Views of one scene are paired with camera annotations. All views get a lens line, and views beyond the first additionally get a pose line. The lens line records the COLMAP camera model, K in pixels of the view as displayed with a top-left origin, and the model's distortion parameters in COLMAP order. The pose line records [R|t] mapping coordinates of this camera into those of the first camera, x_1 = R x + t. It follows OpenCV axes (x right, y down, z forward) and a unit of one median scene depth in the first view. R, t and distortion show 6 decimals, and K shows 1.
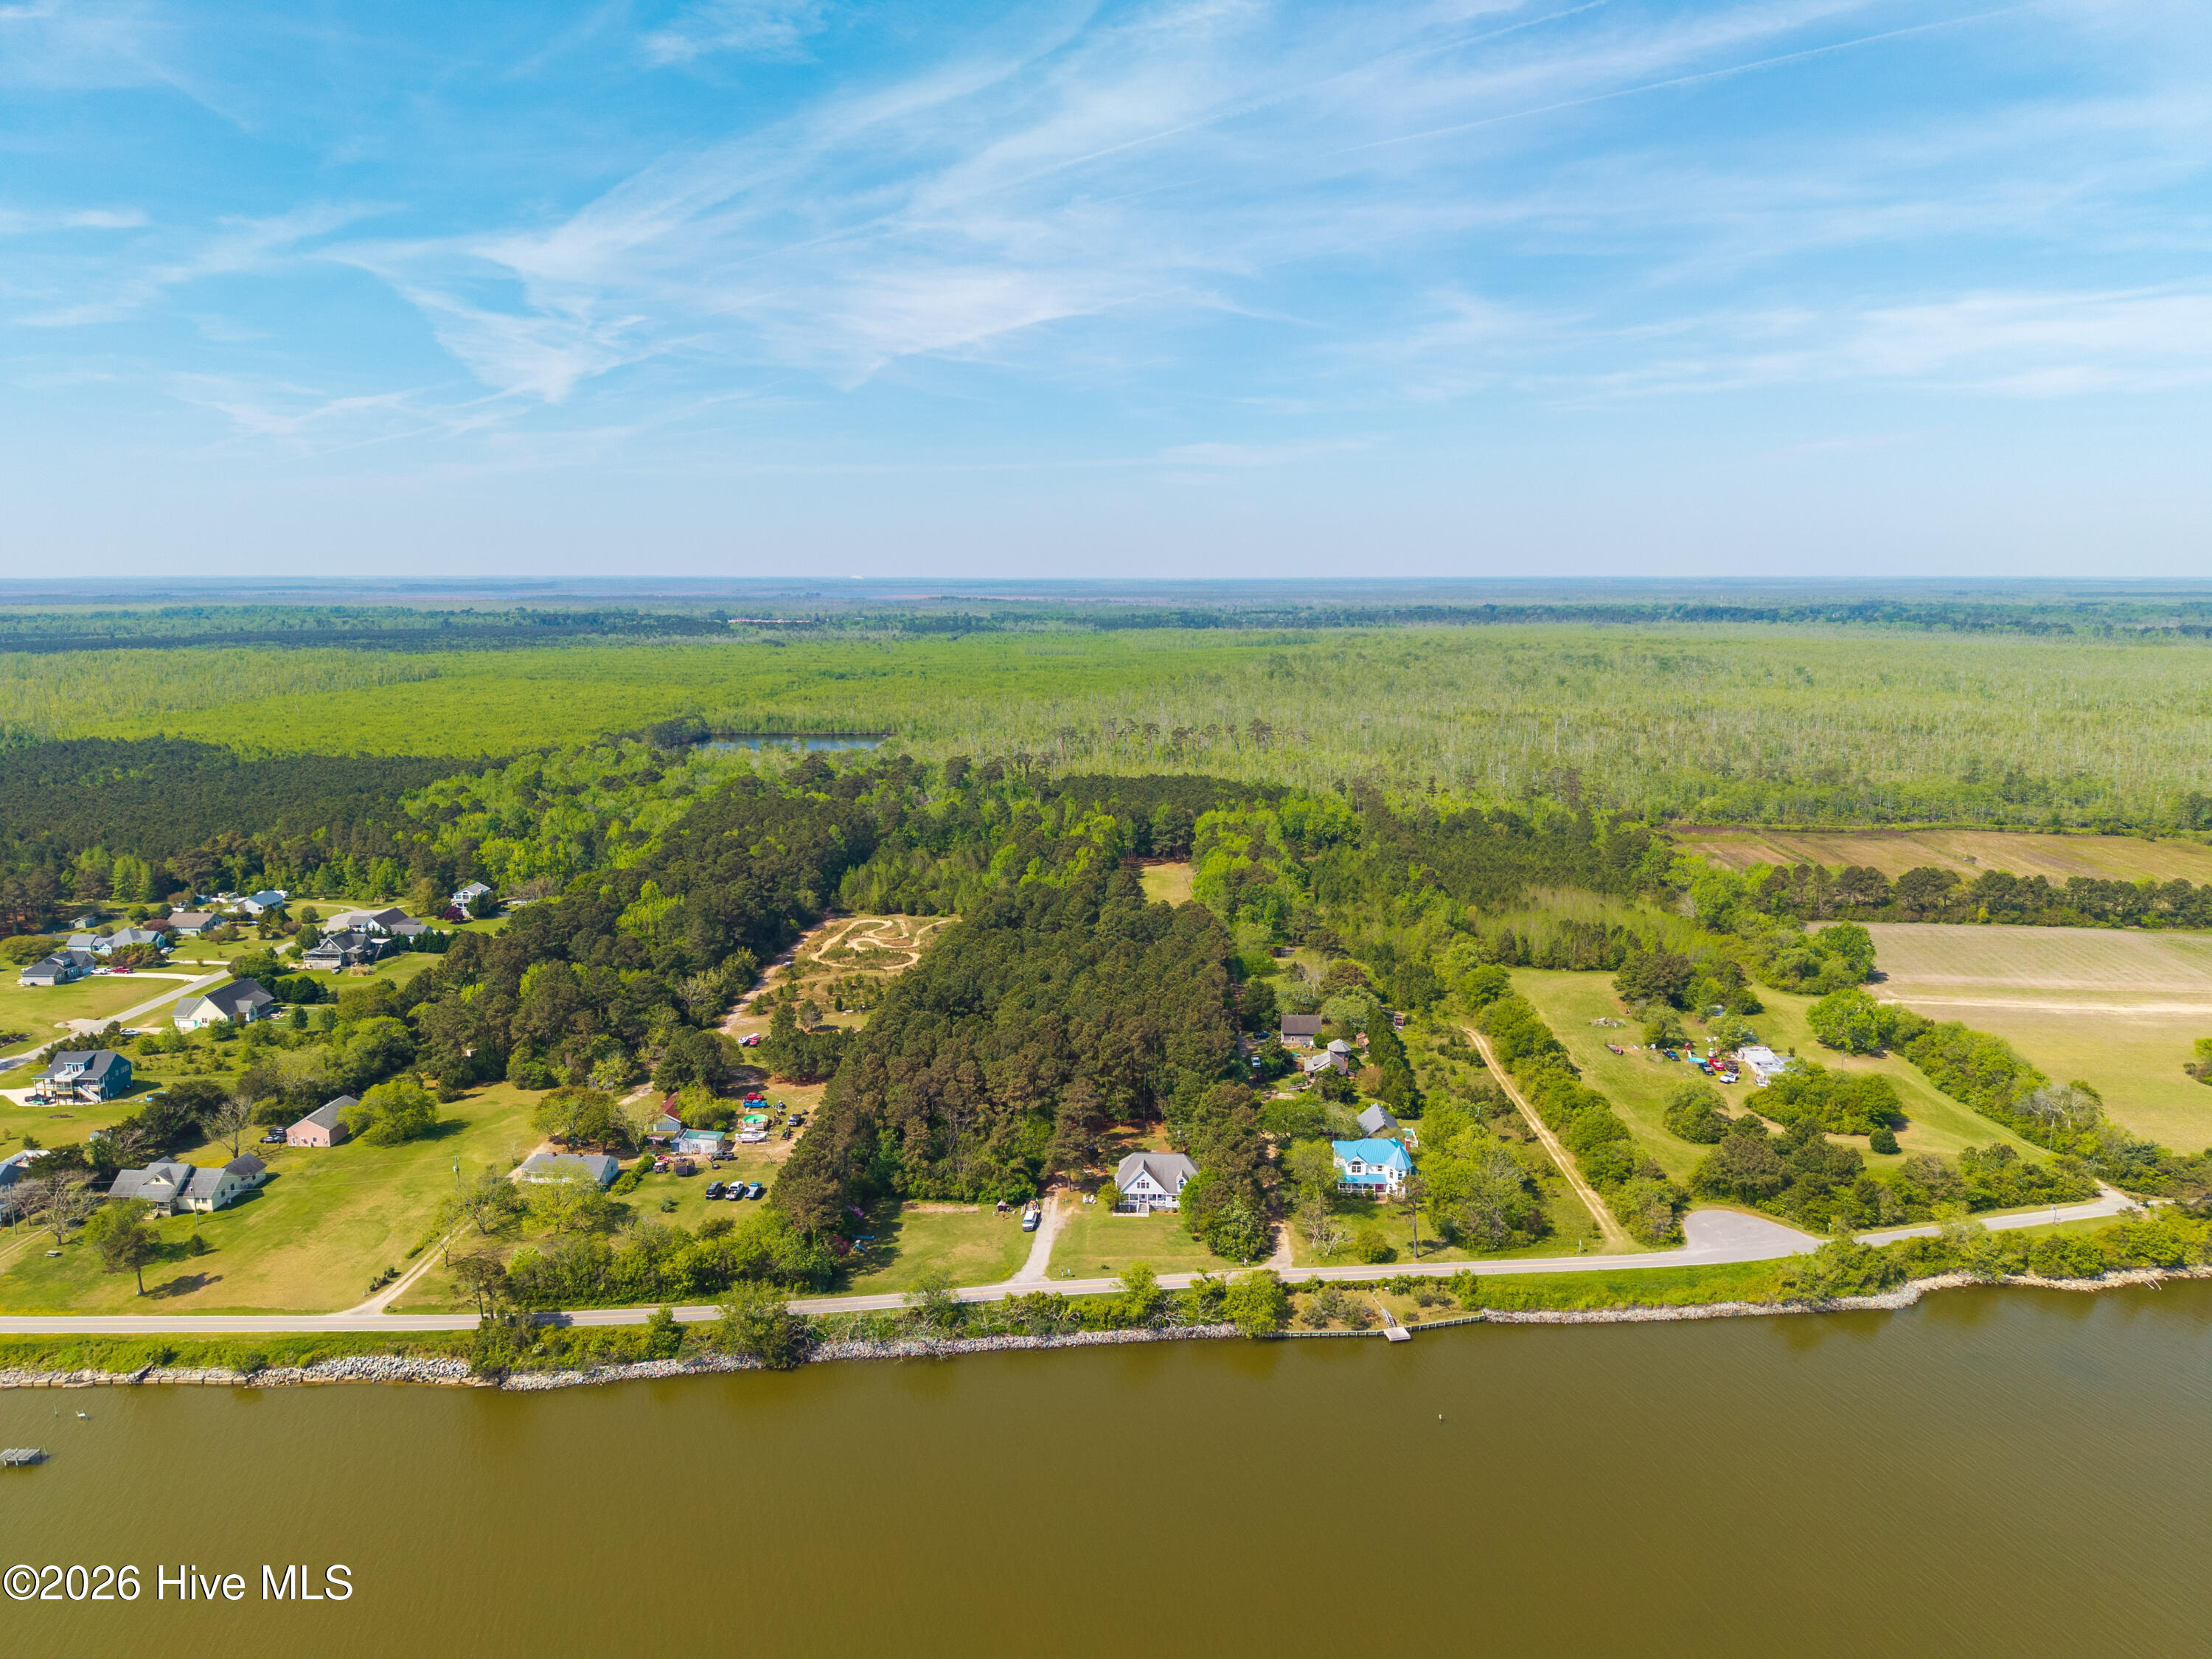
lens RADIAL K [[1484.1, 0, 1105.1], [0, 1484.1, 836.1], [0, 0, 1]] dist [0.037585, -0.039474]
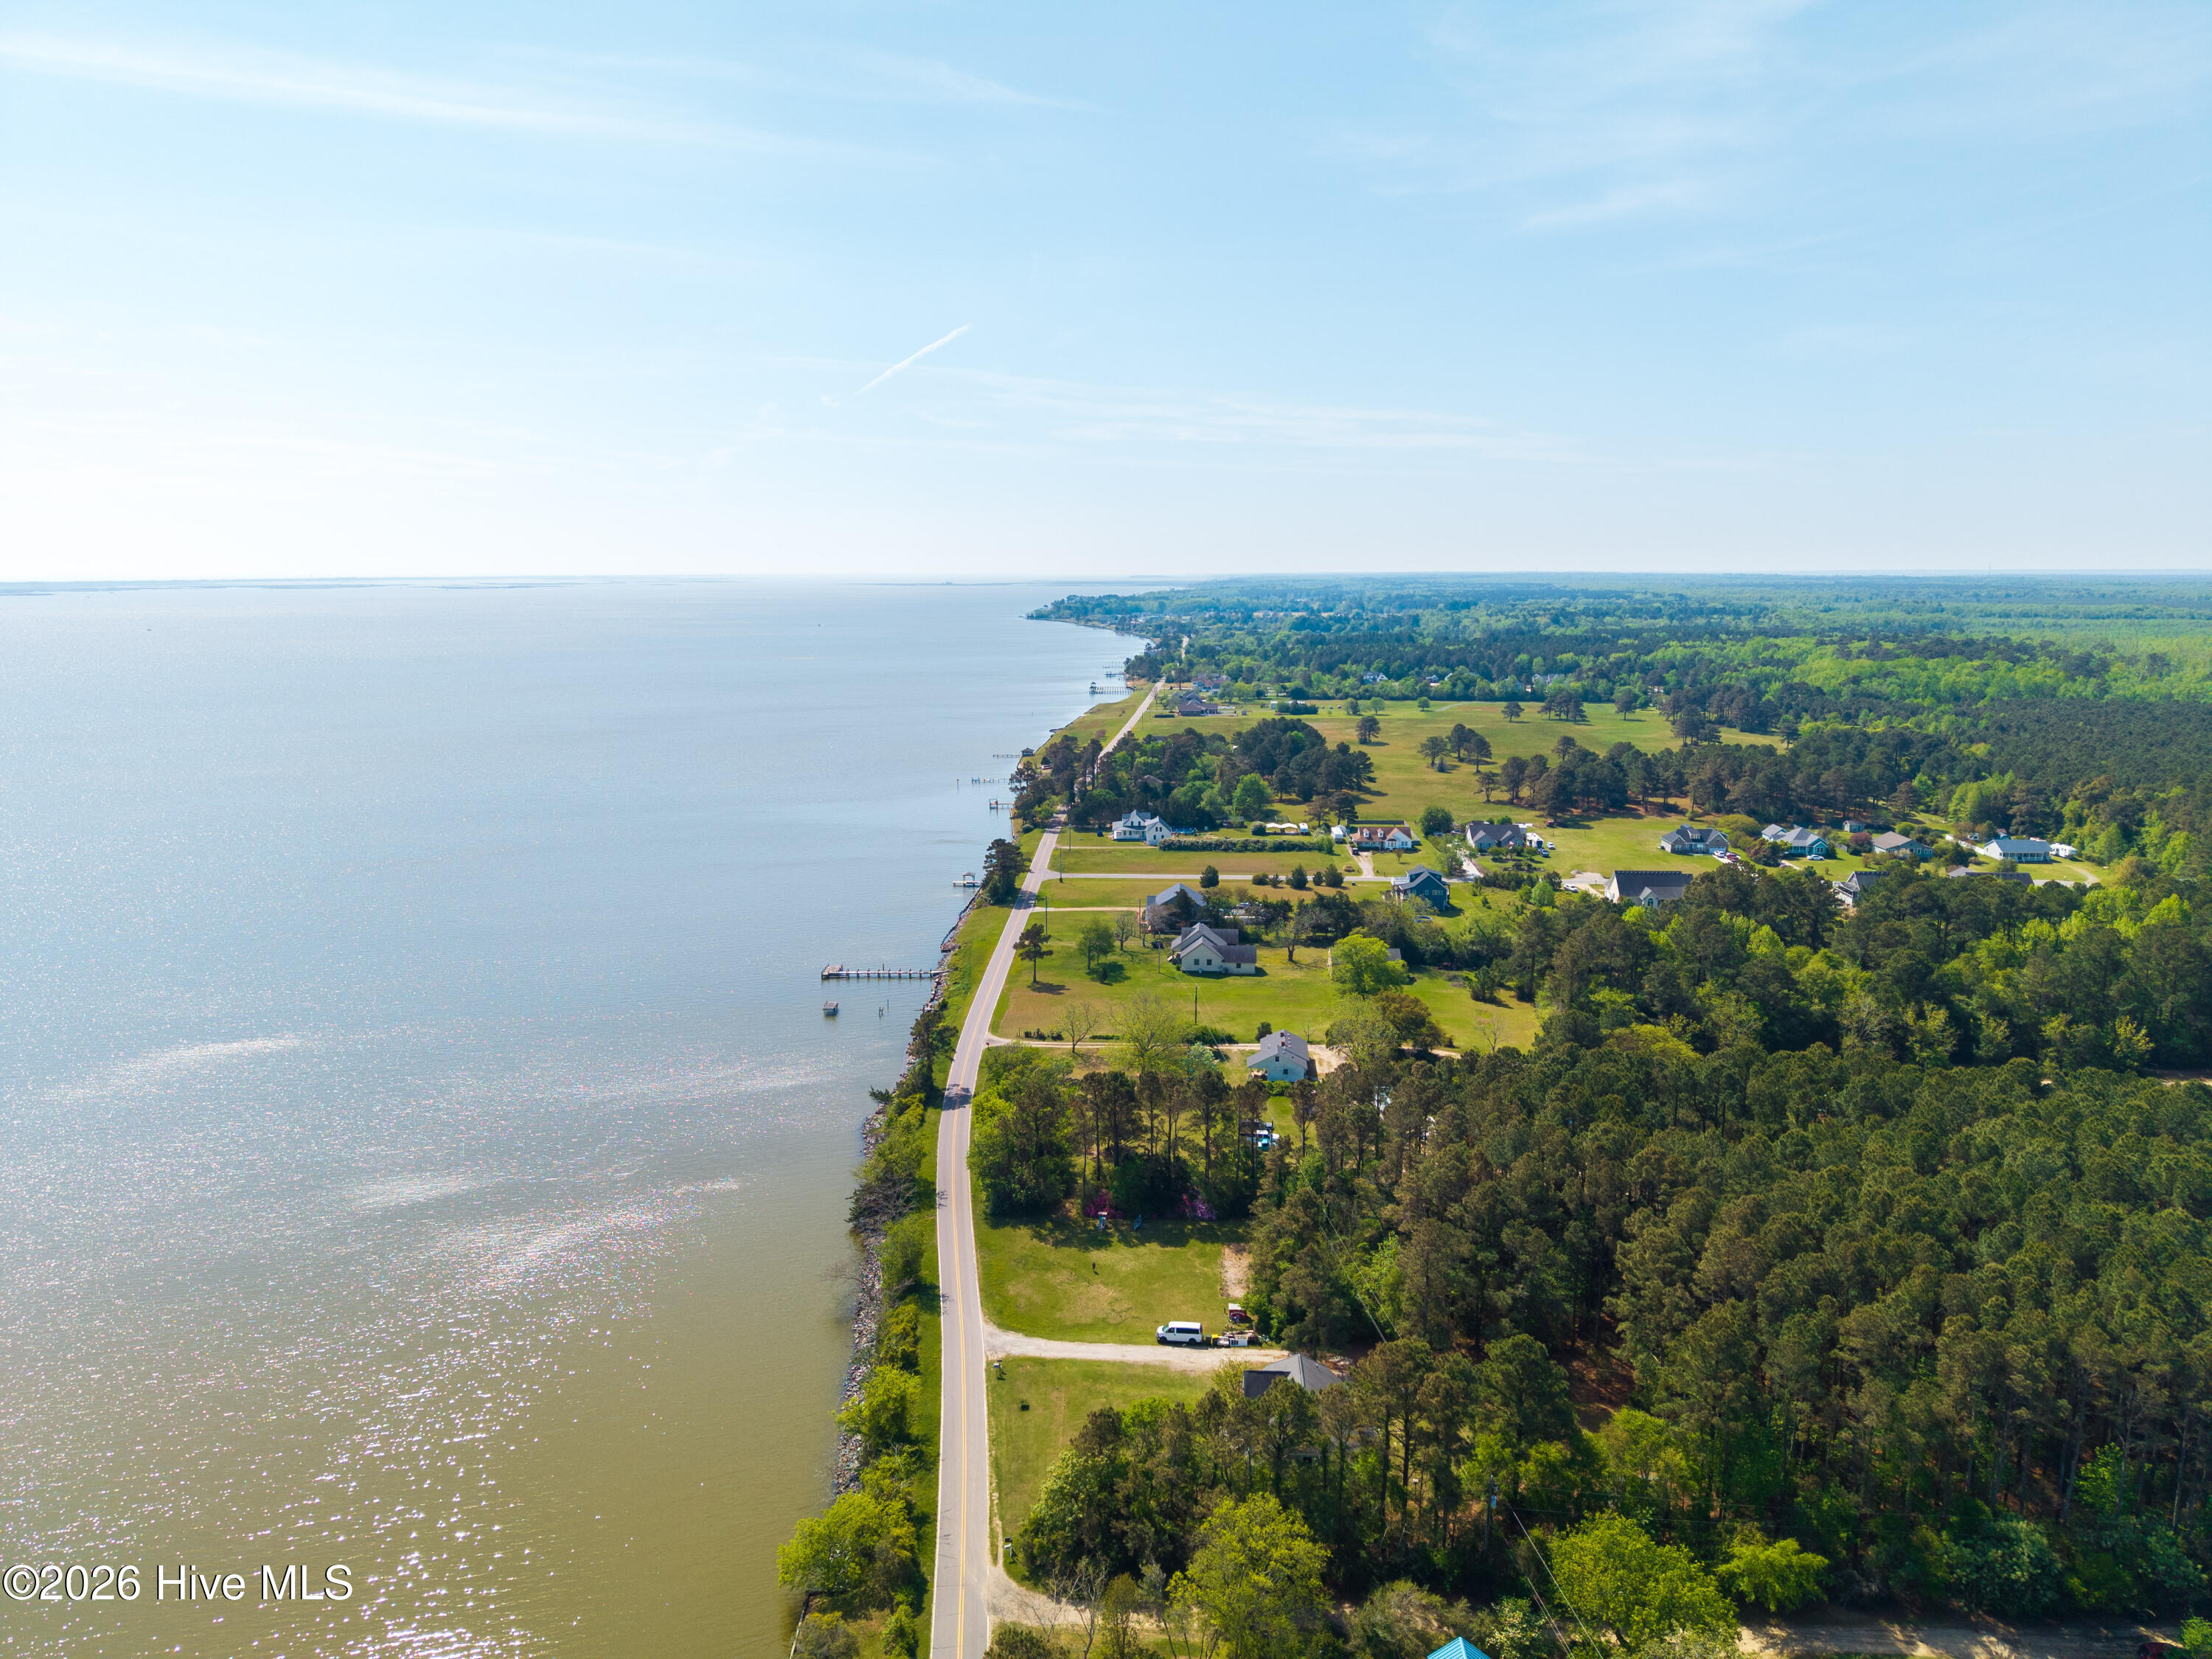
lens RADIAL K [[1482.1, 0, 1113.8], [0, 1482.1, 830.2], [0, 0, 1]] dist [0.051319, -0.044510]
pose [[-0.008895, 0.174660, -0.984589, 0.508567], [-0.173532, 0.969418, 0.173536, -0.046212], [0.984788, 0.172401, 0.021686, 0.892324]]
